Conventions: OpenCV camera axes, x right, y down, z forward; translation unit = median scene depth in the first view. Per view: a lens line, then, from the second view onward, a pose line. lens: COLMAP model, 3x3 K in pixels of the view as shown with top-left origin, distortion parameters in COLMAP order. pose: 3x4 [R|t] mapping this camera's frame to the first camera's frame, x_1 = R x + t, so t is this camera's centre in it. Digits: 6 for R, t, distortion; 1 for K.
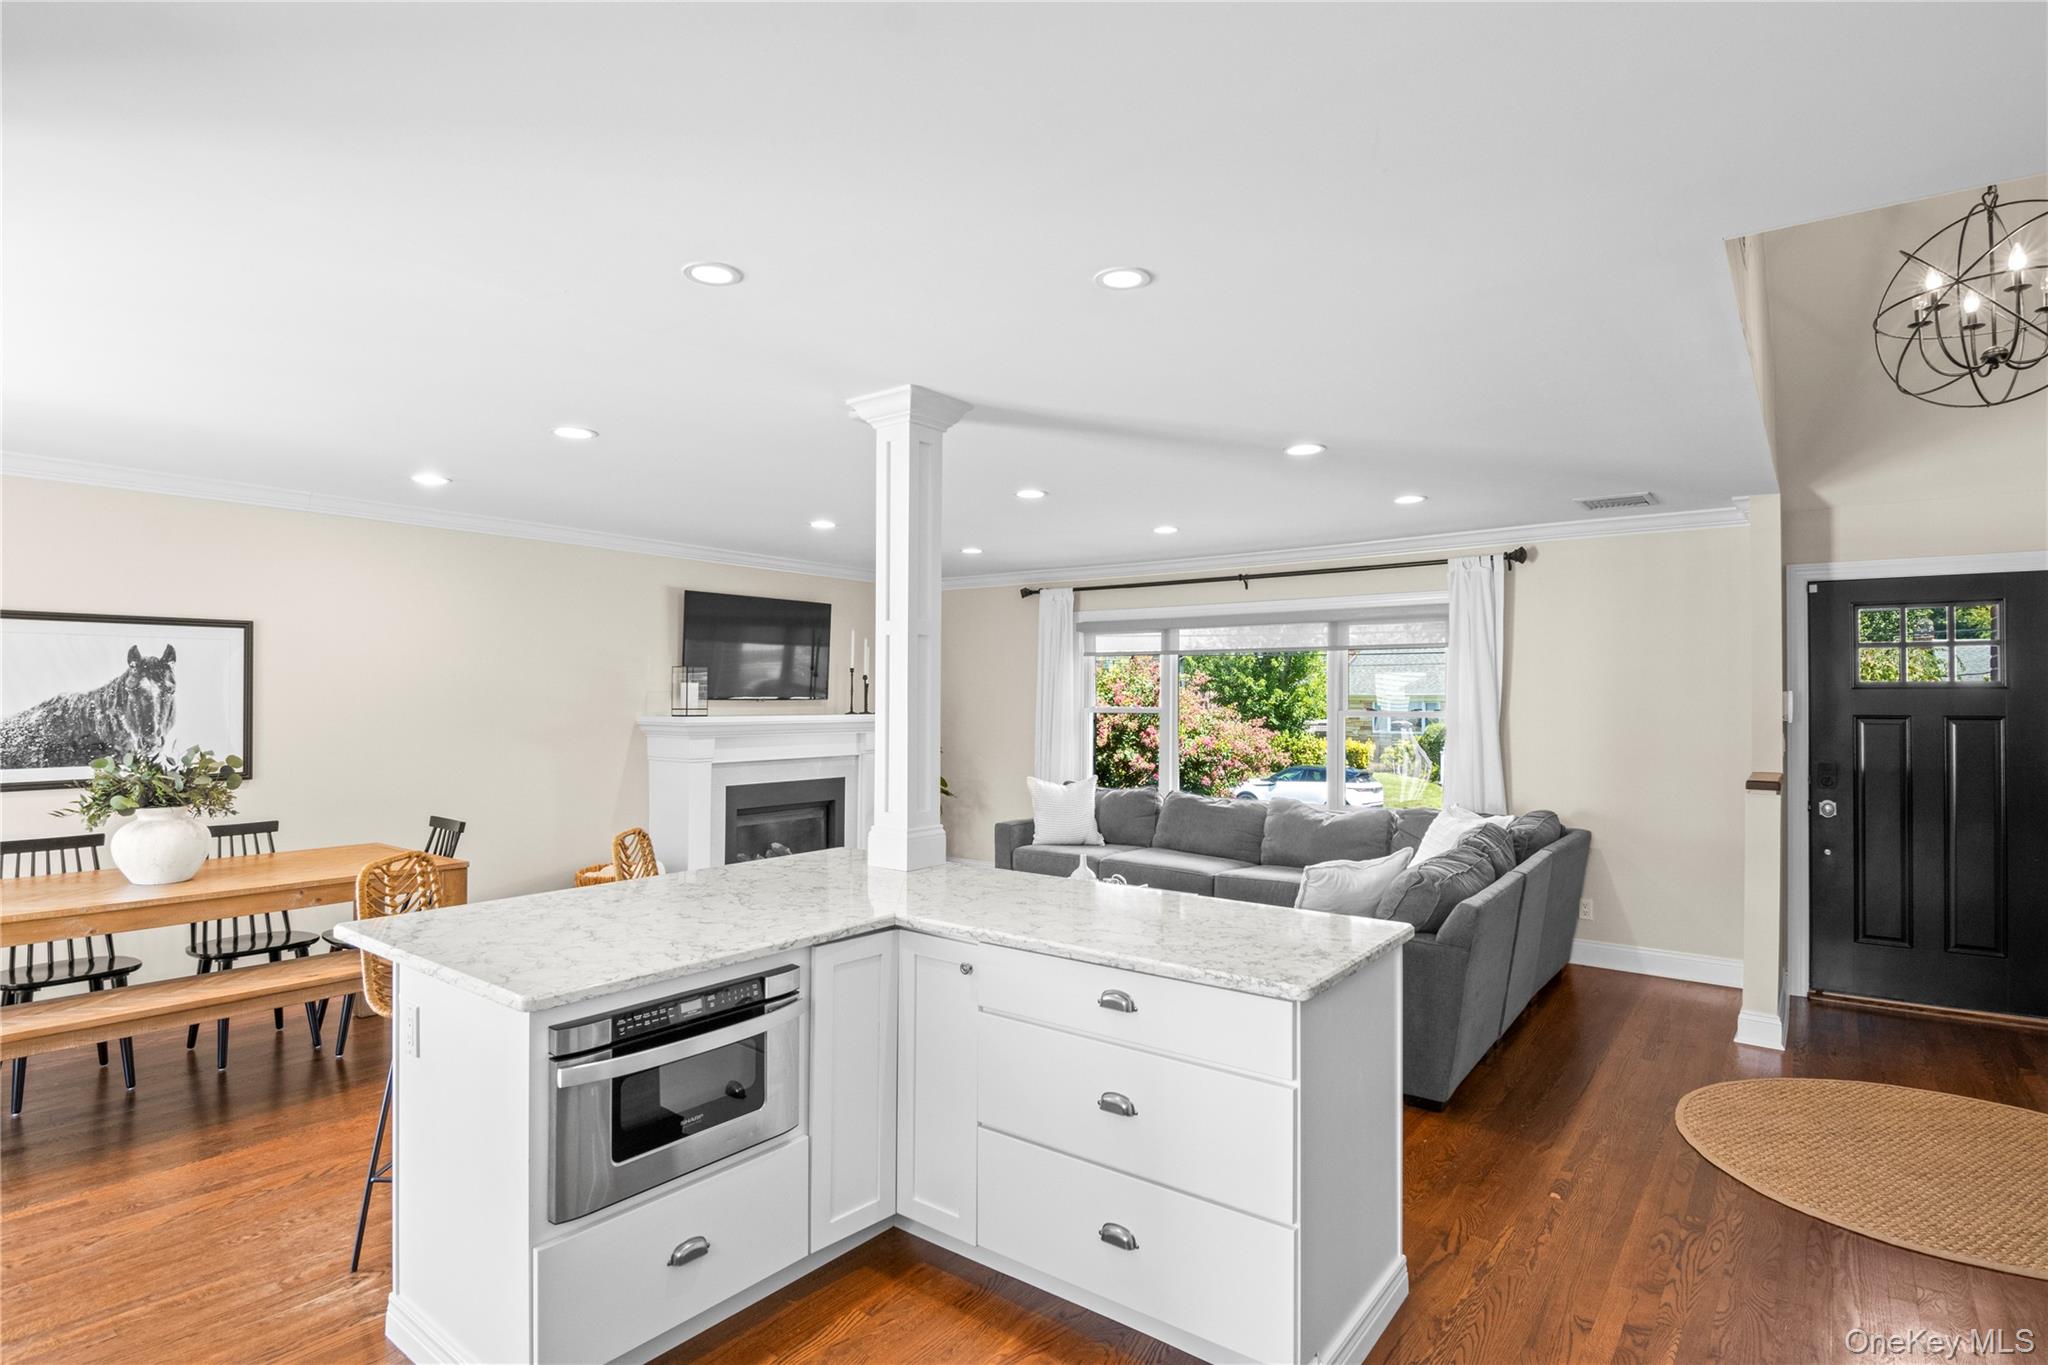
lens RADIAL K [[1041.0, 0, 1024.9], [0, 1041.0, 689.8], [0, 0, 1]] dist [-0.002959, -0.013590]
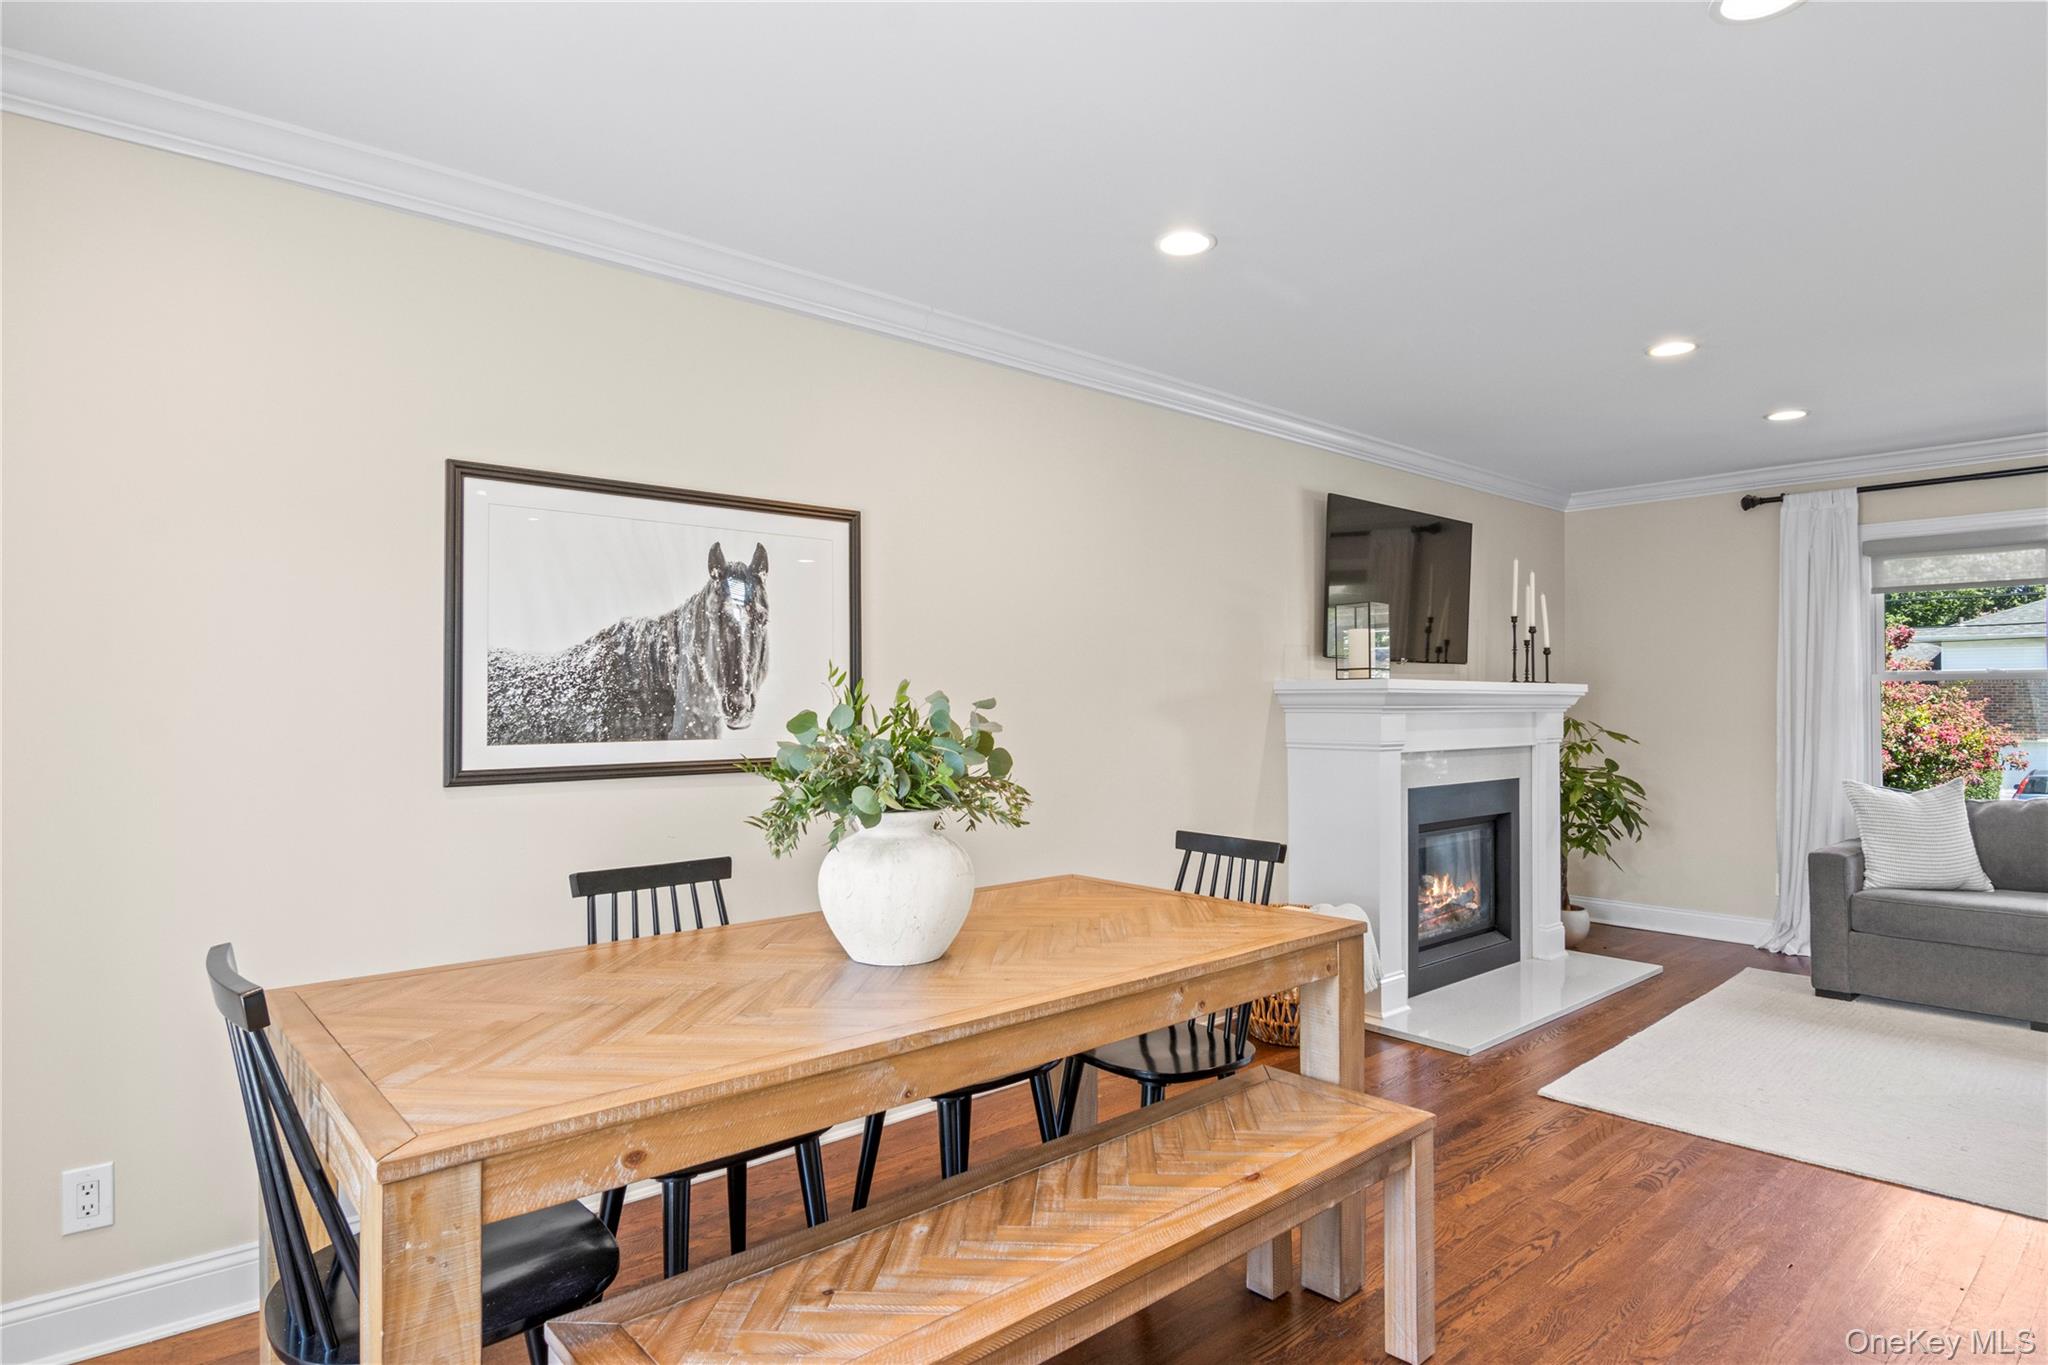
lens RADIAL K [[1102.3, 0, 1024.0], [0, 1102.3, 682.5], [0, 0, 1]] dist [-0.006674, -0.000835]
pose [[0.981377, -0.009476, -0.191858, -0.526213], [0.006948, 0.999880, -0.013846, 0.046121], [0.191966, 0.012255, 0.981325, 0.373968]]
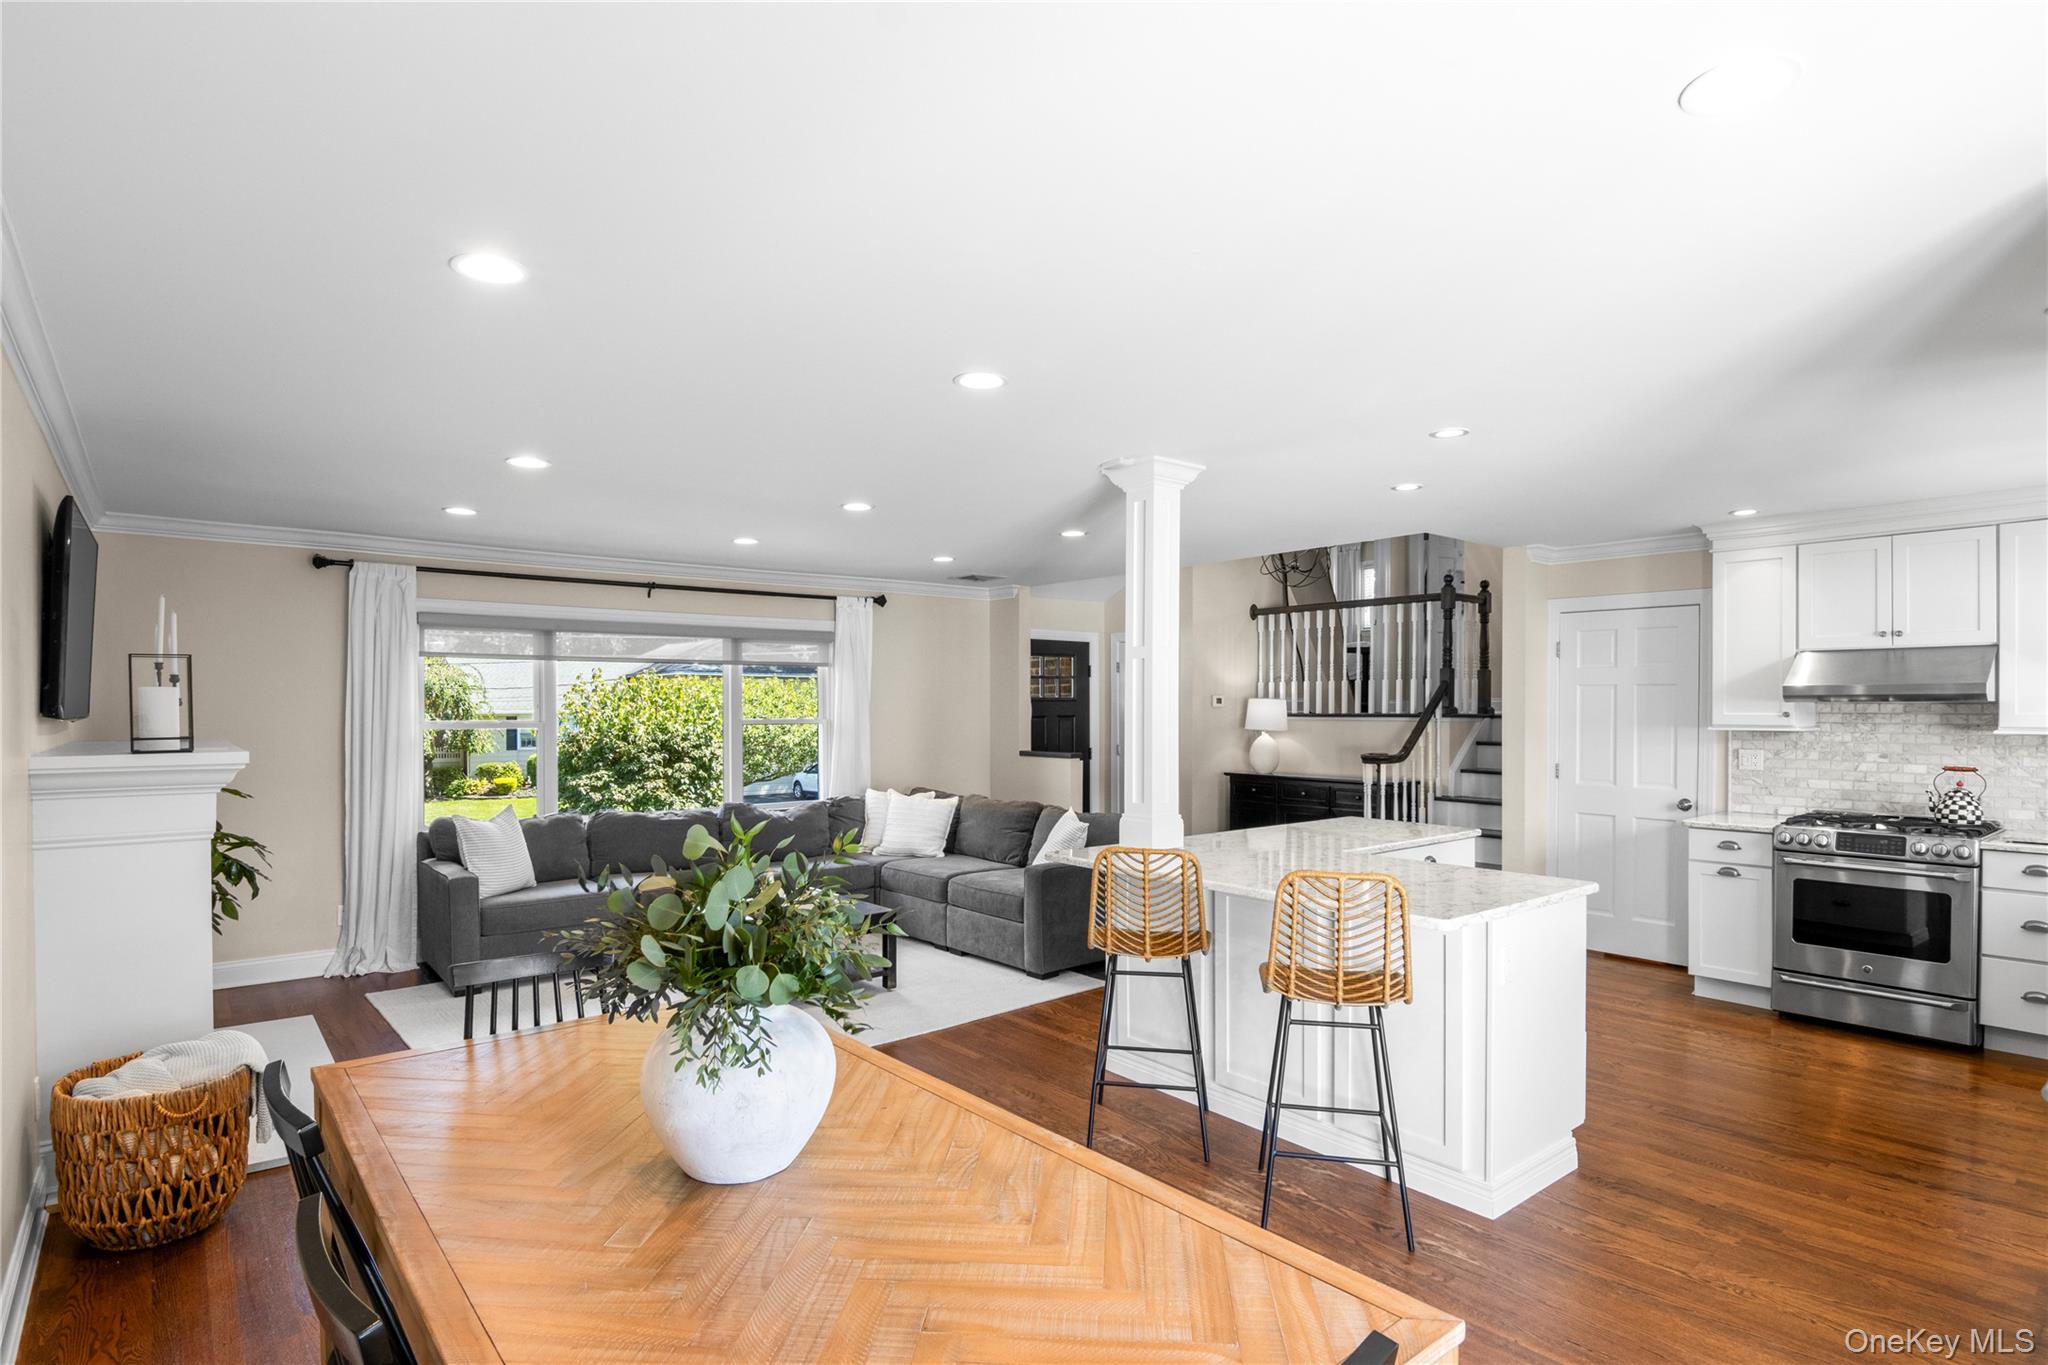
lens RADIAL K [[1056.0, 0, 1021.4], [0, 1056.0, 715.6], [0, 0, 1]] dist [0.000896, -0.016463]
pose [[0.223218, -0.013311, 0.974678, -0.969034], [-0.004584, 0.999881, 0.014705, -0.002575], [-0.974758, -0.007750, 0.223130, 0.624735]]
